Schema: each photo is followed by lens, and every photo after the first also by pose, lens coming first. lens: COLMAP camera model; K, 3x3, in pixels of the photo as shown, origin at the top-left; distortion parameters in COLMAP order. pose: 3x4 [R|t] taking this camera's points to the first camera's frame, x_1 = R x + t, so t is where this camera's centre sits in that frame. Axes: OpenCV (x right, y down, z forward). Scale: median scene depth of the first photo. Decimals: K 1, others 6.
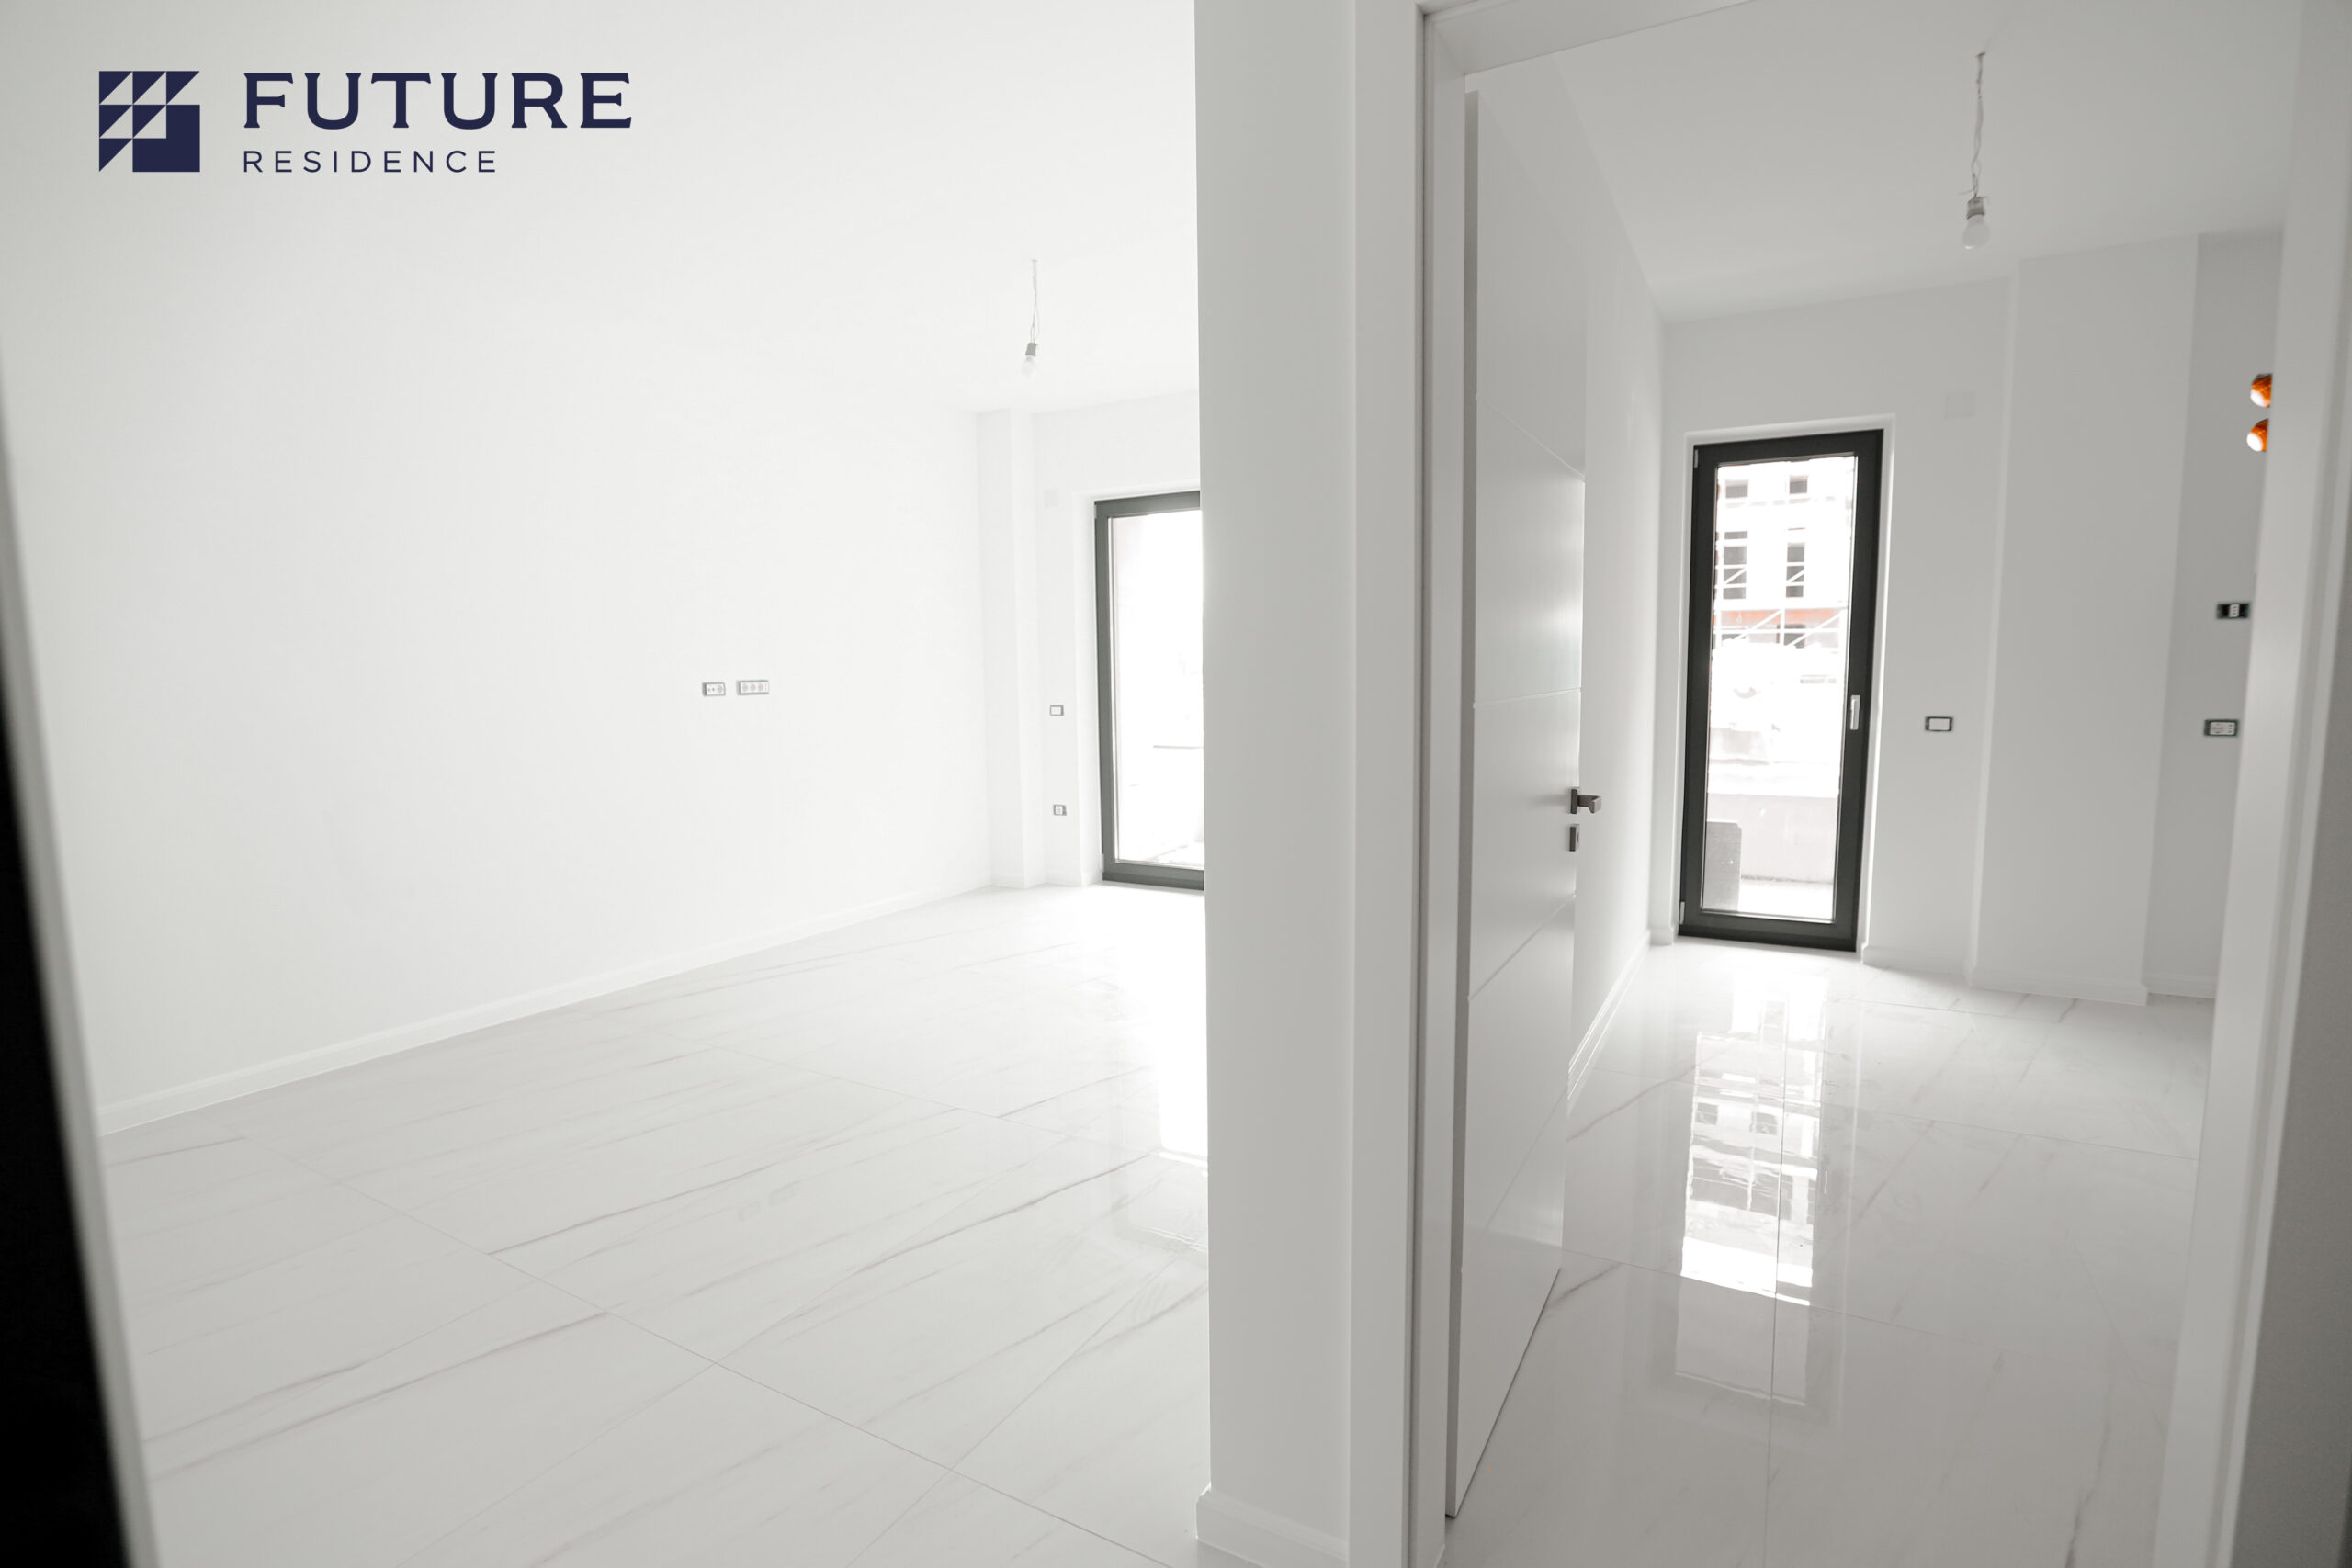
lens RADIAL K [[1087.2, 0, 1193.4], [0, 1087.2, 786.8], [0, 0, 1]] dist [-0.048814, 0.015190]
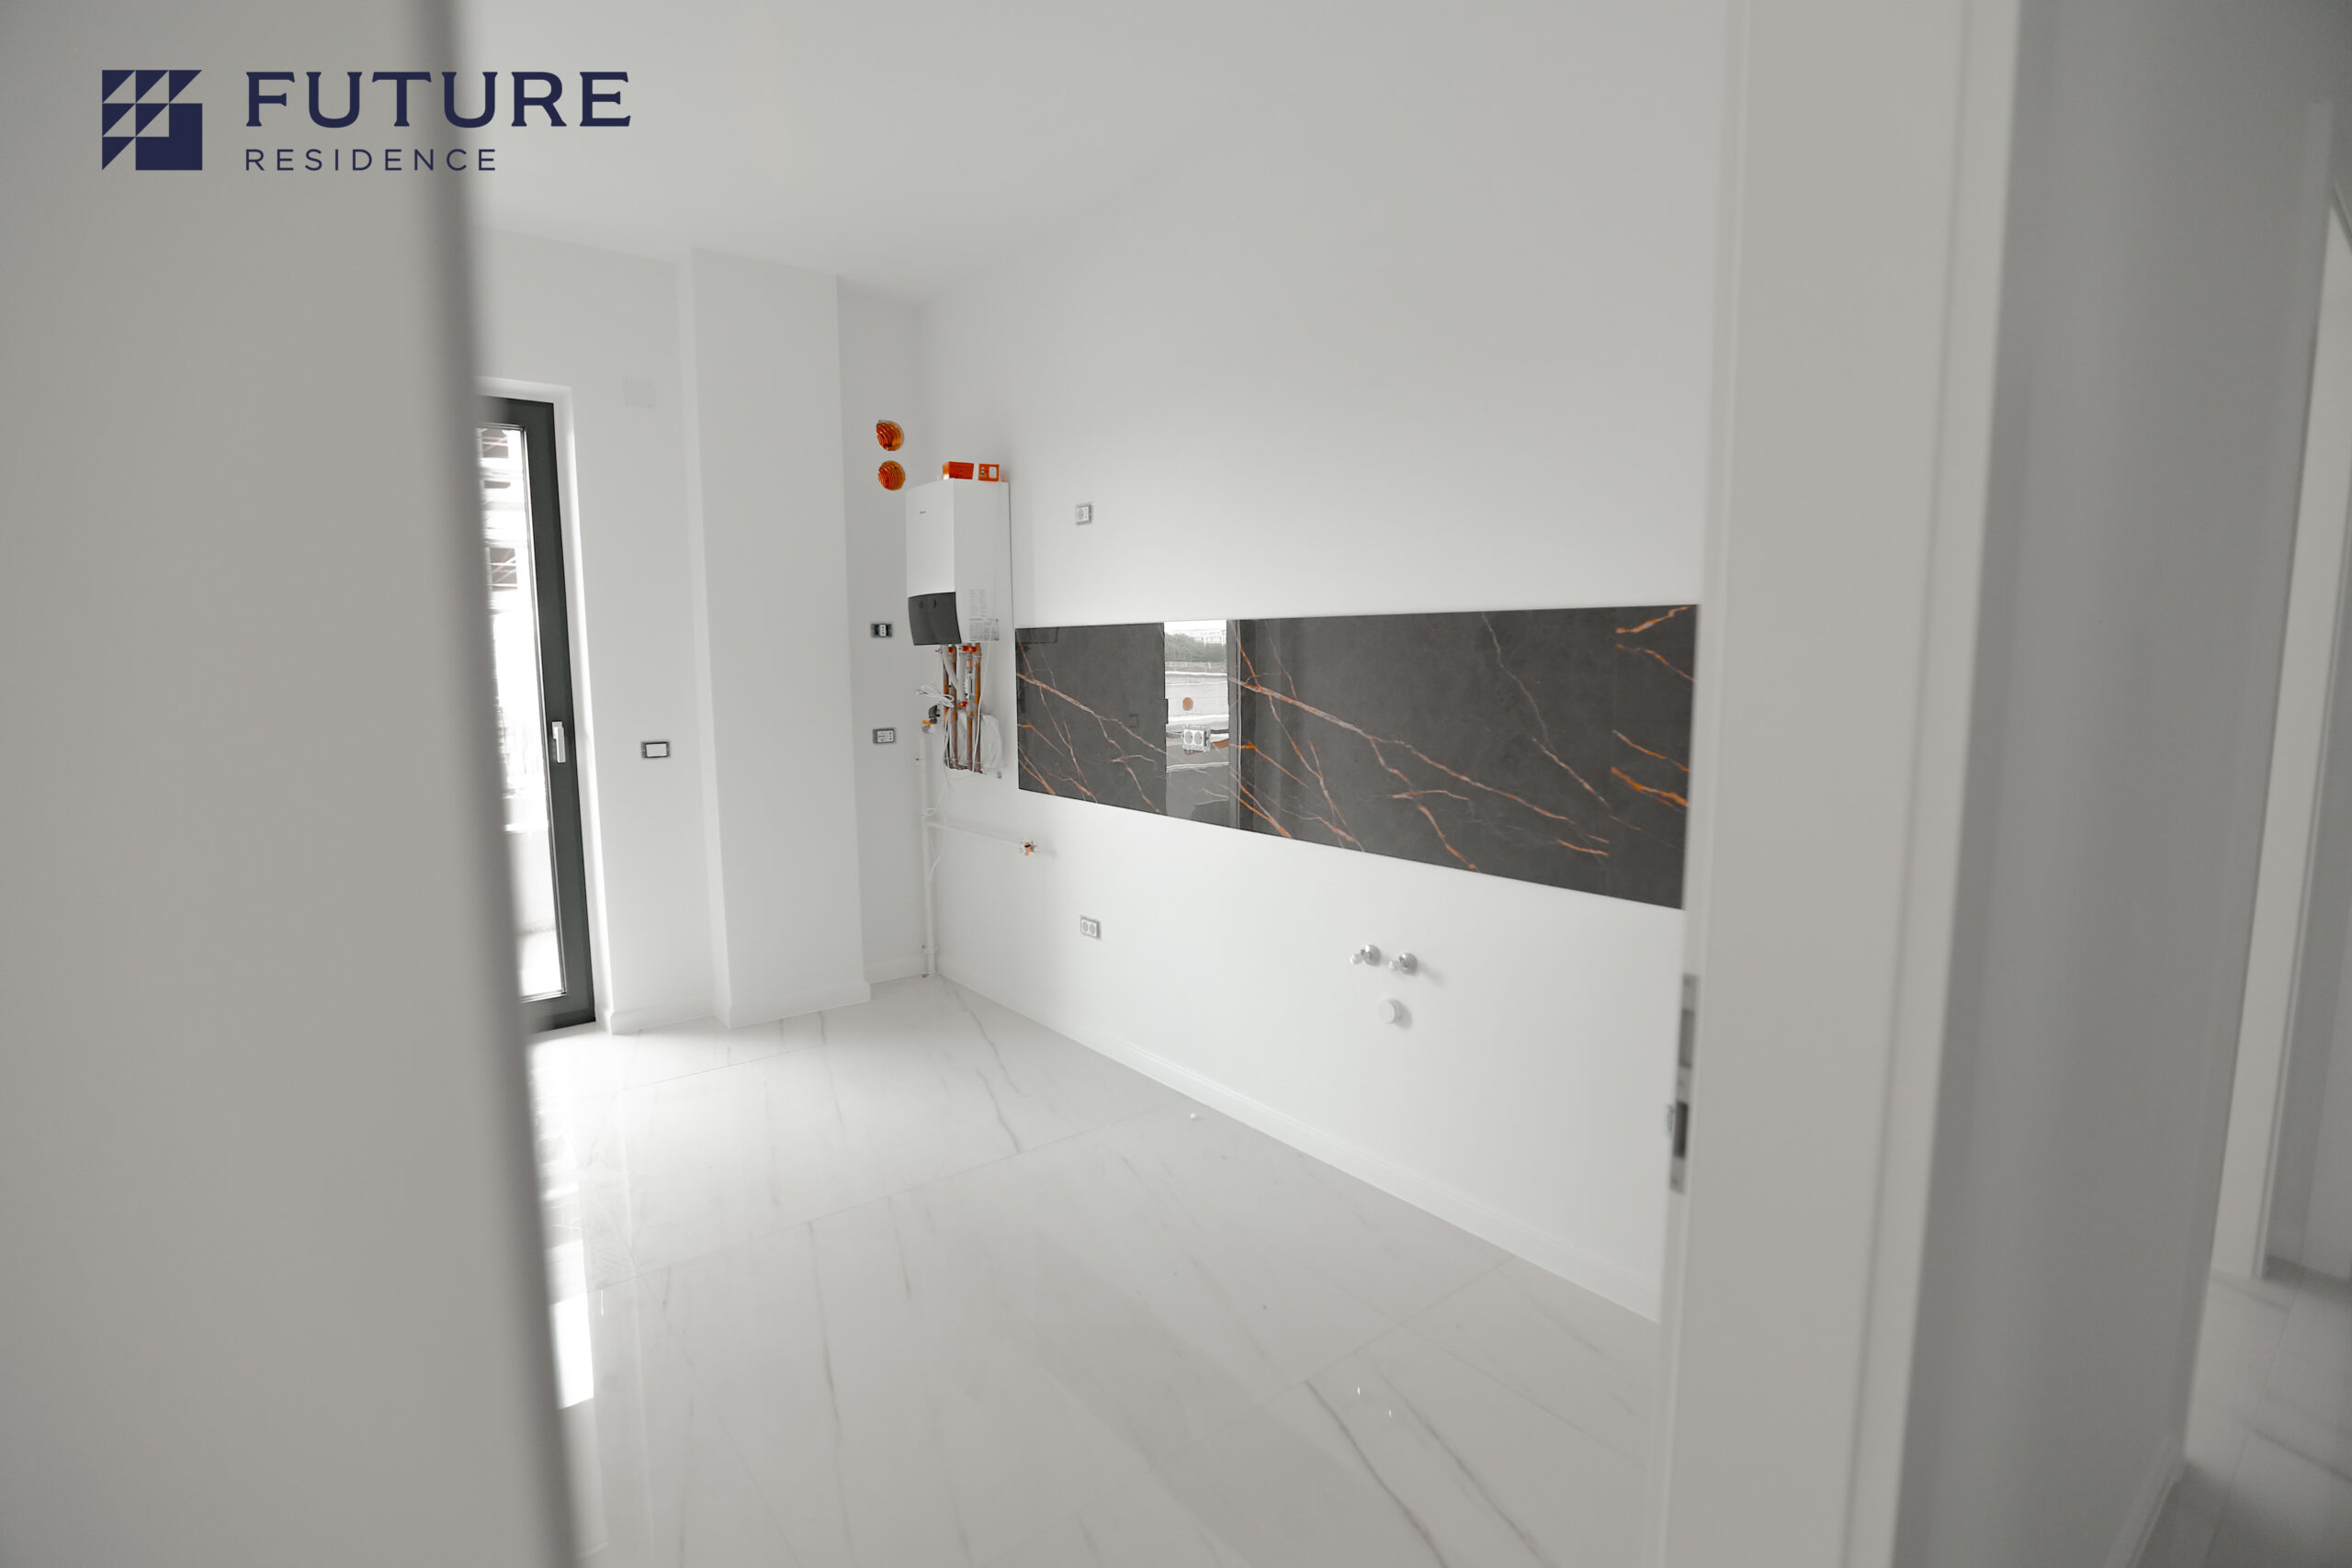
lens RADIAL K [[1087.2, 0, 1155.2], [0, 1087.2, 785.7], [0, 0, 1]] dist [-0.048814, 0.015190]
pose [[0.383493, -0.100999, 0.918005, 0.027982], [0.106463, 0.992210, 0.064689, -0.041052], [-0.917387, 0.072926, 0.391258, 0.255828]]
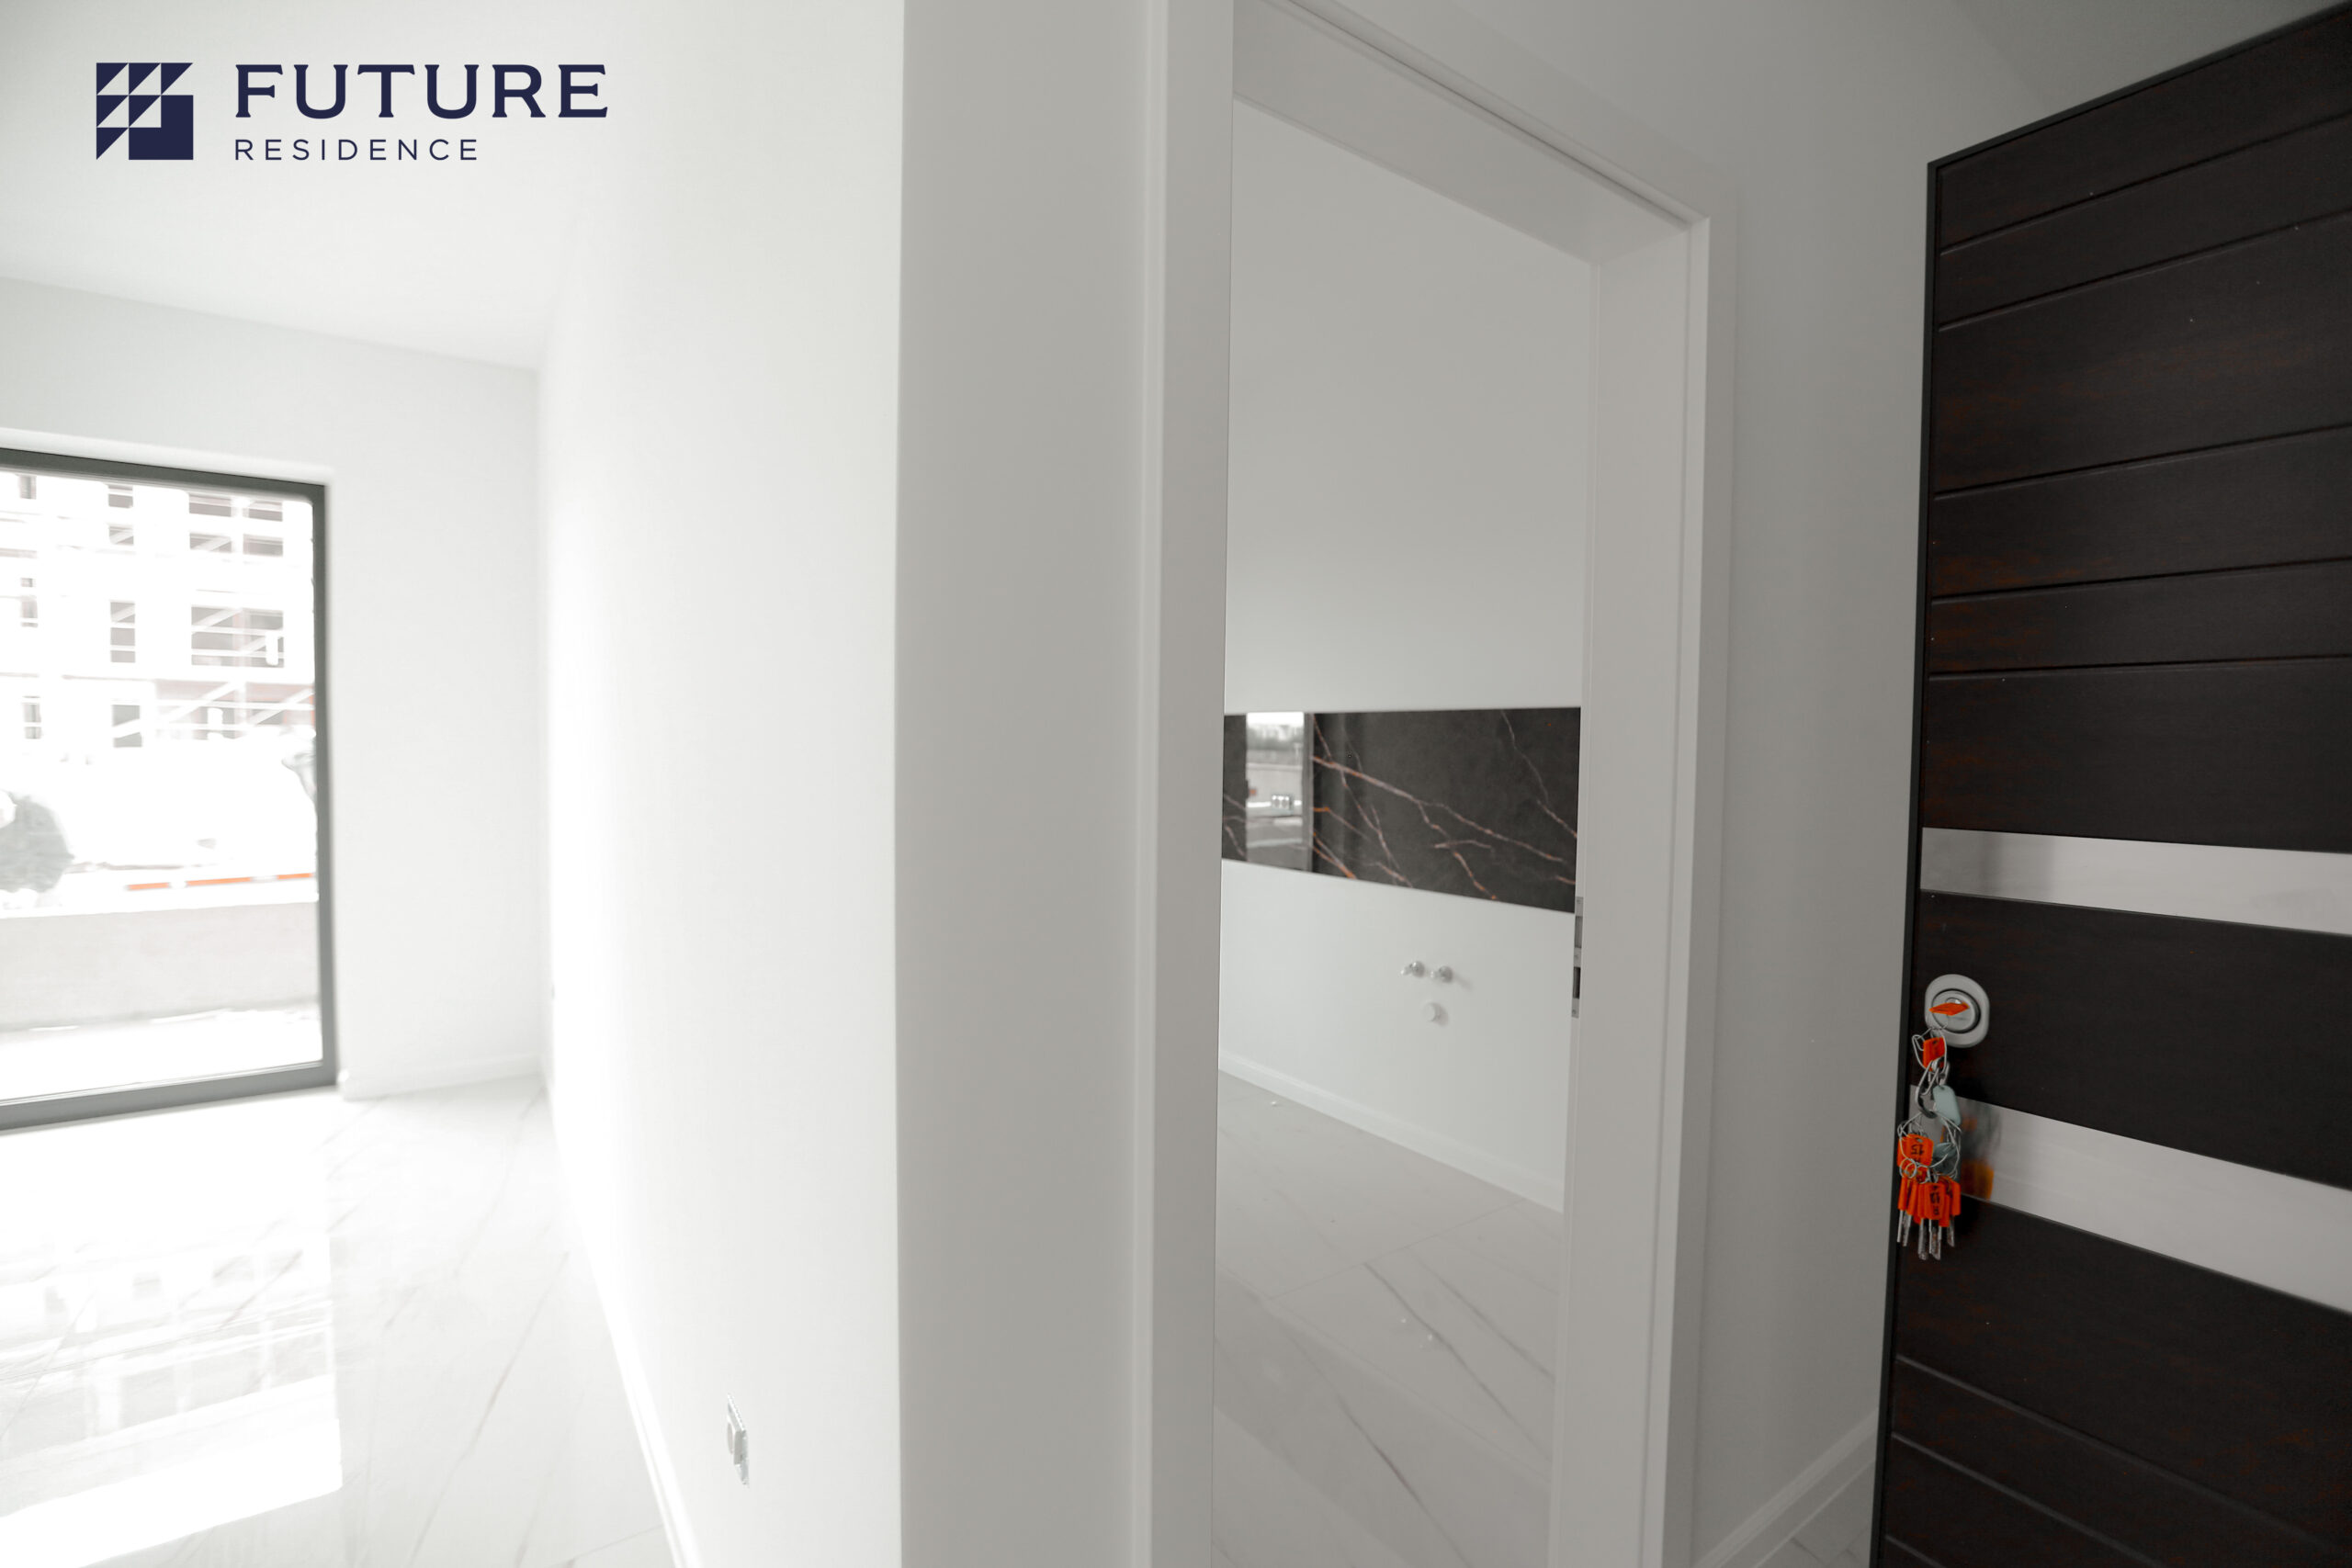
lens RADIAL K [[1087.2, 0, 1119.9], [0, 1087.2, 781.3], [0, 0, 1]] dist [-0.048814, 0.015190]
pose [[0.457063, -0.009520, 0.889383, -0.154511], [0.079162, 0.996410, -0.030017, -0.026316], [-0.885904, 0.084125, 0.456176, 0.214930]]
